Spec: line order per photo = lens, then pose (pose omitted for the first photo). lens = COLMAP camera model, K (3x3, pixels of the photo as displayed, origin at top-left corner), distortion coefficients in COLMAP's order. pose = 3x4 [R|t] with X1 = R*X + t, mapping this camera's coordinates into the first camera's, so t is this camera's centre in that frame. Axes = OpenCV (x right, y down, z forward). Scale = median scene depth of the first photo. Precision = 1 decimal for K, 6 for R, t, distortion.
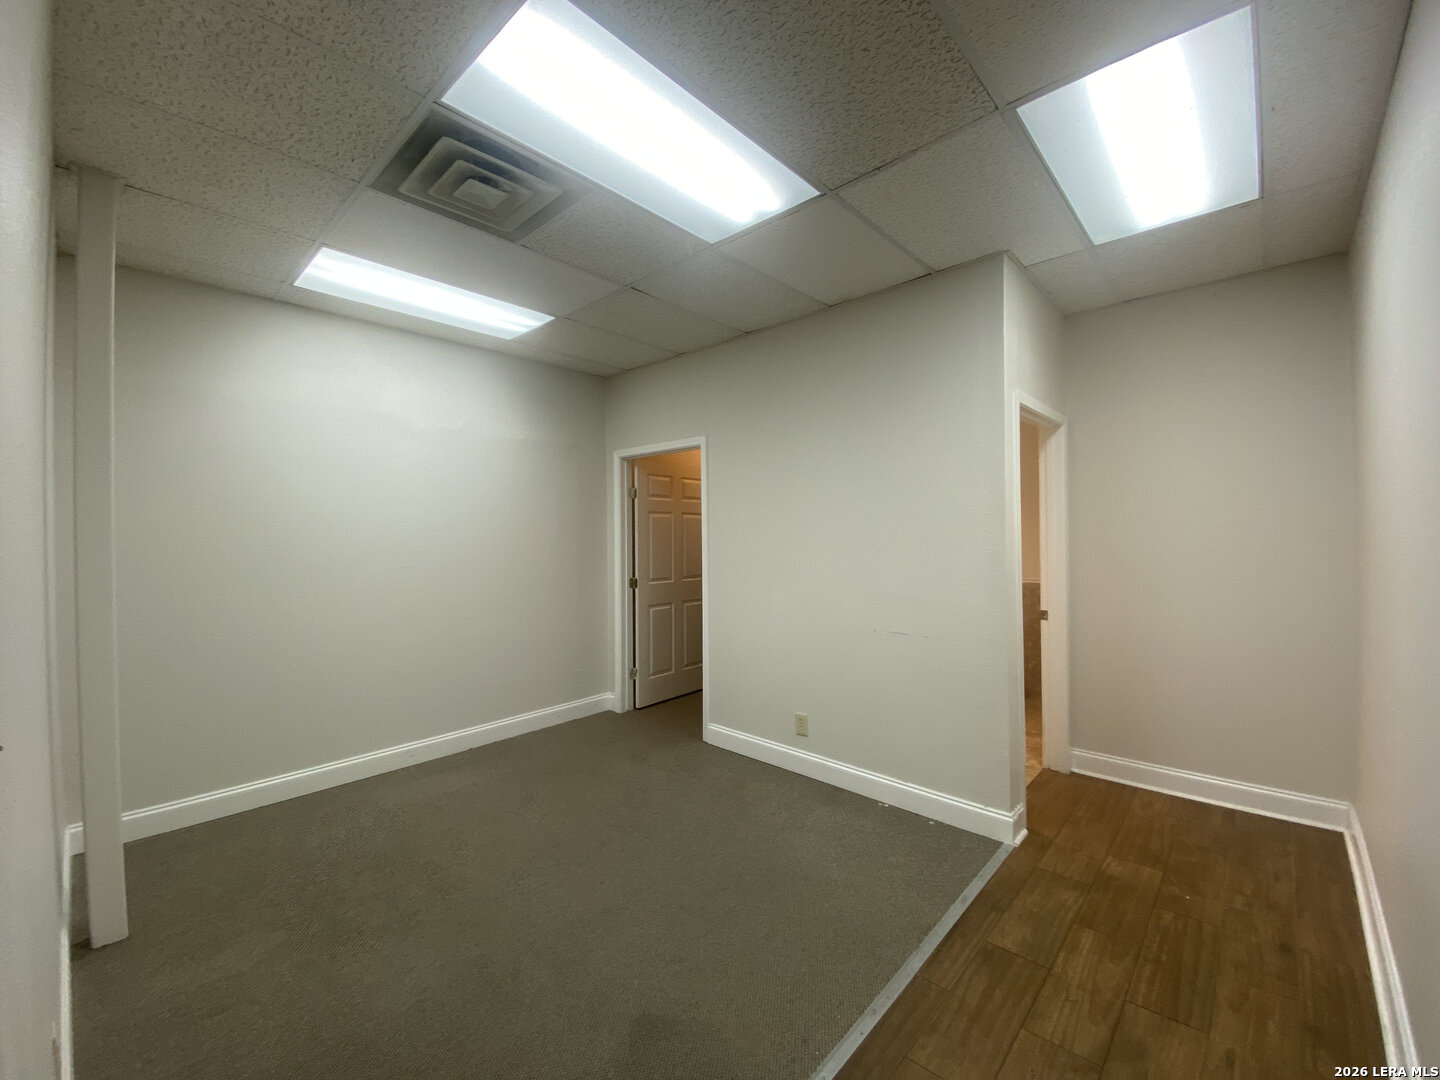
lens RADIAL K [[586.6, 0, 716.8], [0, 586.6, 531.3], [0, 0, 1]] dist [0.027394, -0.022290]
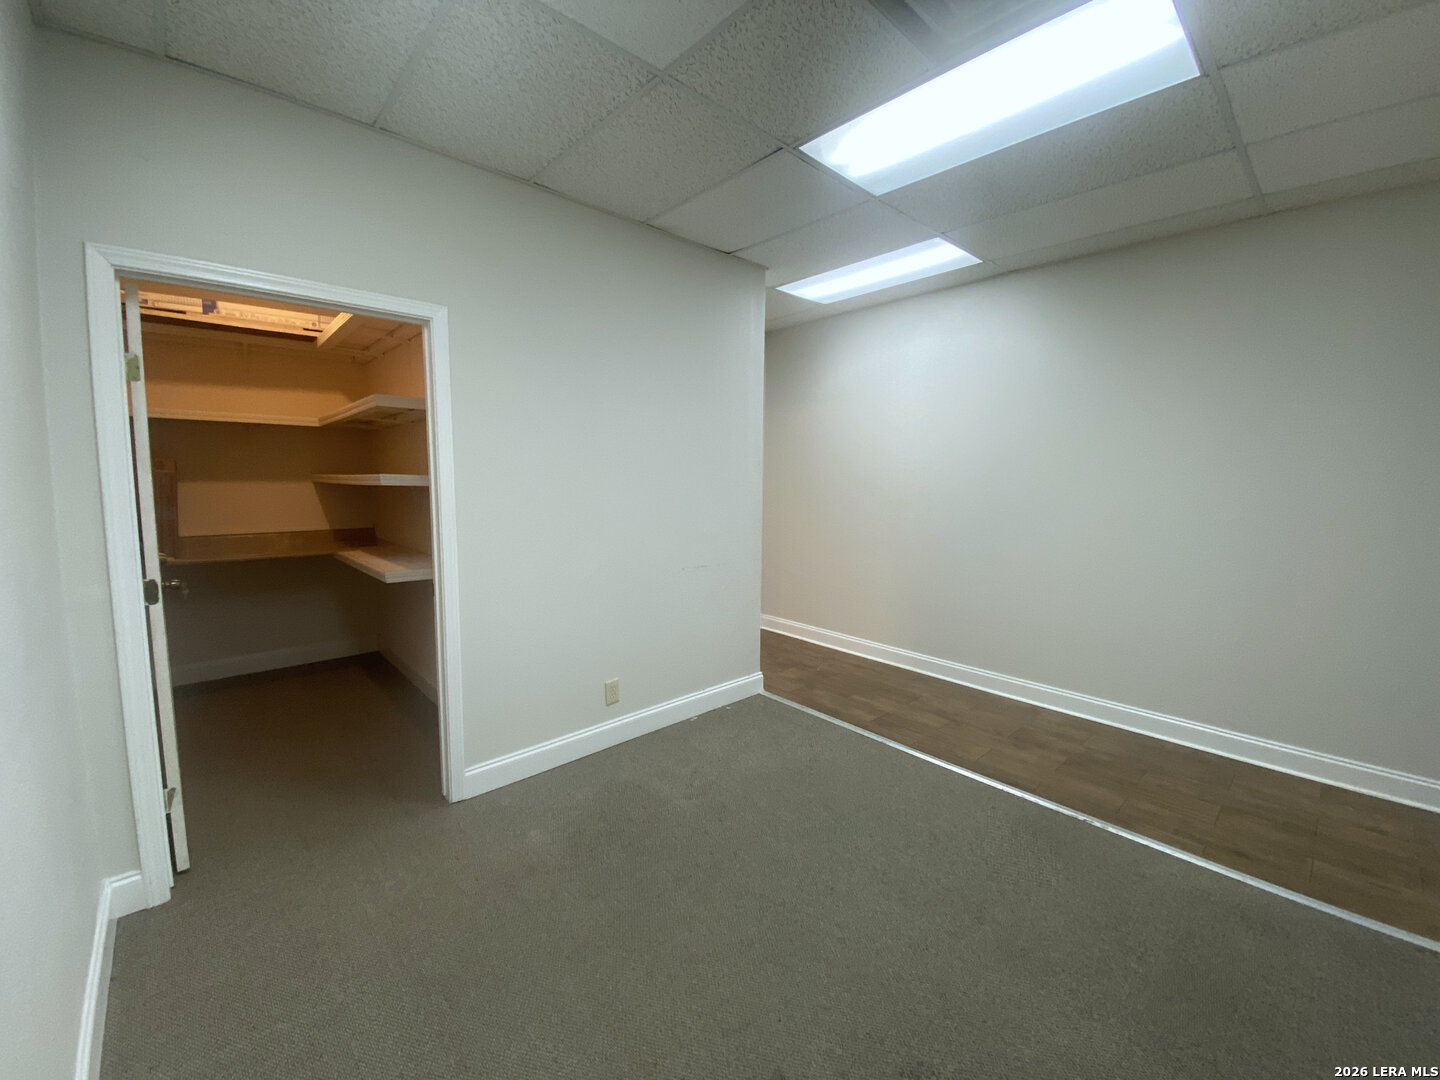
lens RADIAL K [[586.6, 0, 716.8], [0, 586.6, 531.3], [0, 0, 1]] dist [0.027394, -0.022290]
pose [[0.084948, -0.093782, 0.991962, -1.036962], [-0.012606, 0.995380, 0.095185, -0.003498], [-0.996306, -0.020591, 0.083373, 1.131105]]
